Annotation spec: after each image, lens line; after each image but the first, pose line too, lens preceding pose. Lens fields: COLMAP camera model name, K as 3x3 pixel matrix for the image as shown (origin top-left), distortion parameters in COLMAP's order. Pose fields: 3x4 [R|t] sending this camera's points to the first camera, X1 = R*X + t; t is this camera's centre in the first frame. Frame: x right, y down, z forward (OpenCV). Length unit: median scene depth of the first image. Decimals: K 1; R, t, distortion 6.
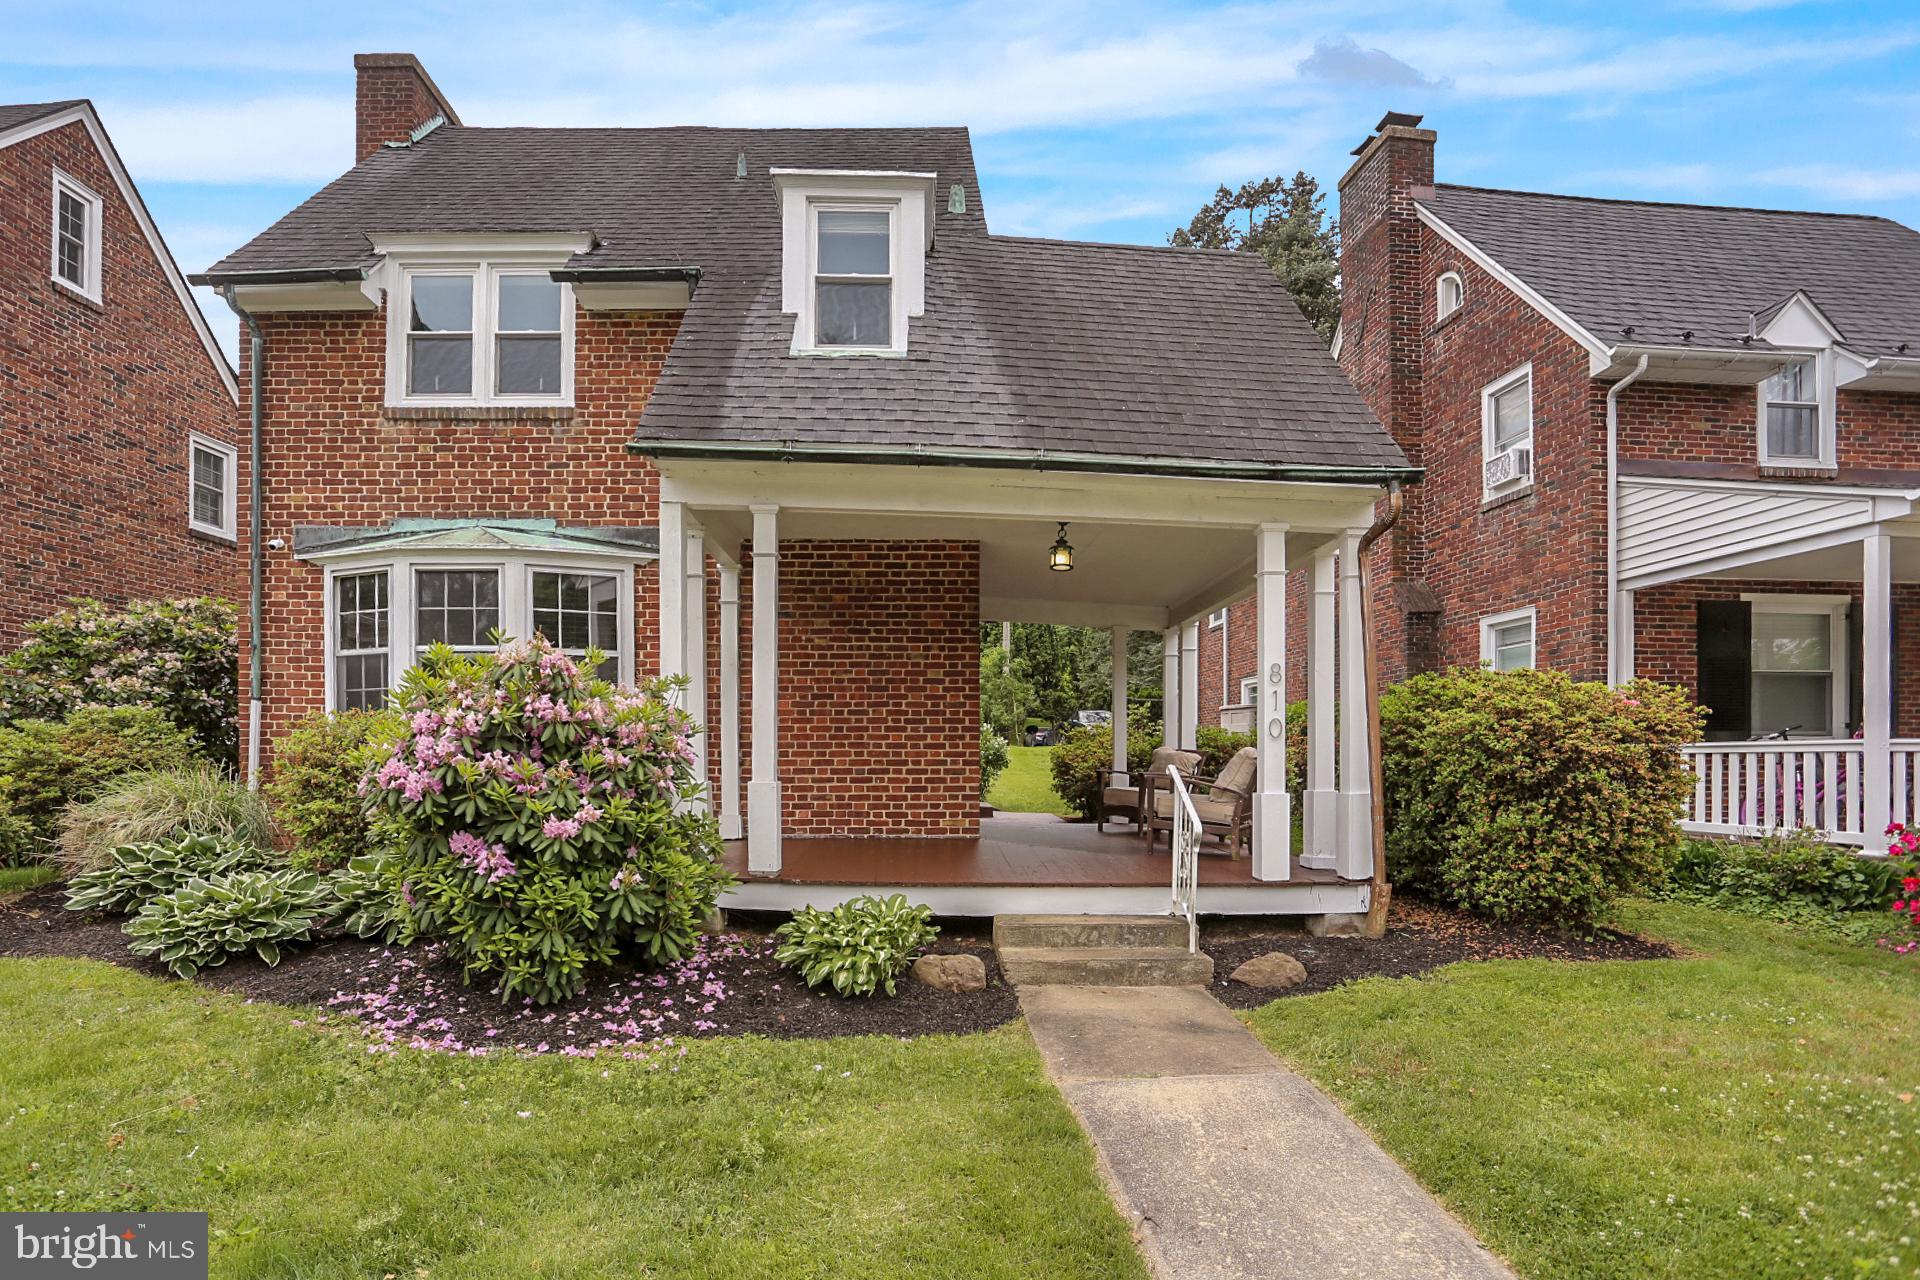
lens RADIAL K [[979.8, 0, 888.0], [0, 979.8, 773.8], [0, 0, 1]] dist [-0.049899, 0.016362]
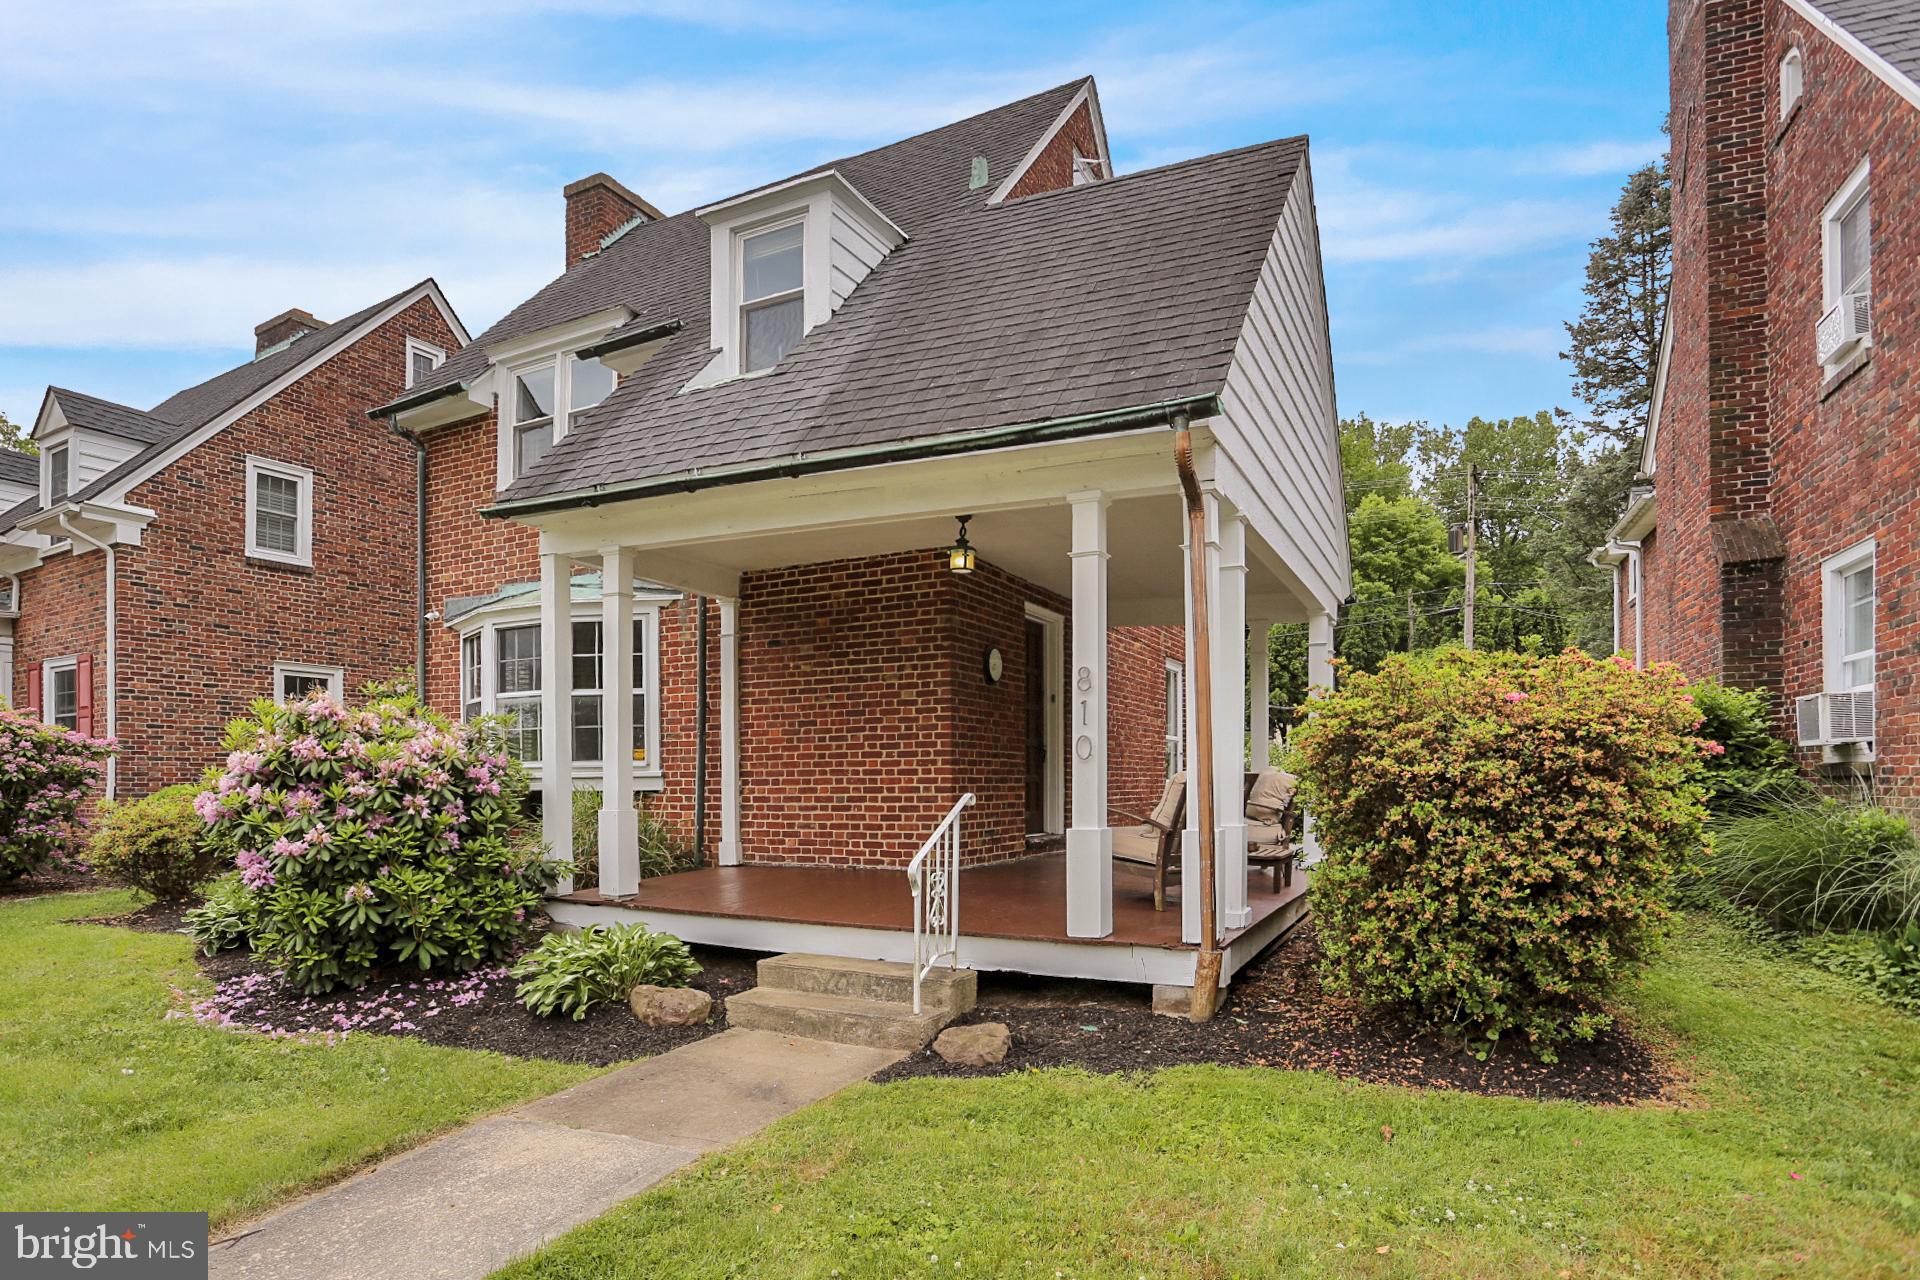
lens RADIAL K [[1010.5, 0, 848.3], [0, 1010.5, 795.1], [0, 0, 1]] dist [-0.032246, 0.001606]
pose [[0.875217, -0.002630, -0.483724, 0.460679], [0.001079, 0.999993, -0.003486, -0.003109], [0.483730, 0.002529, 0.875214, 0.128969]]
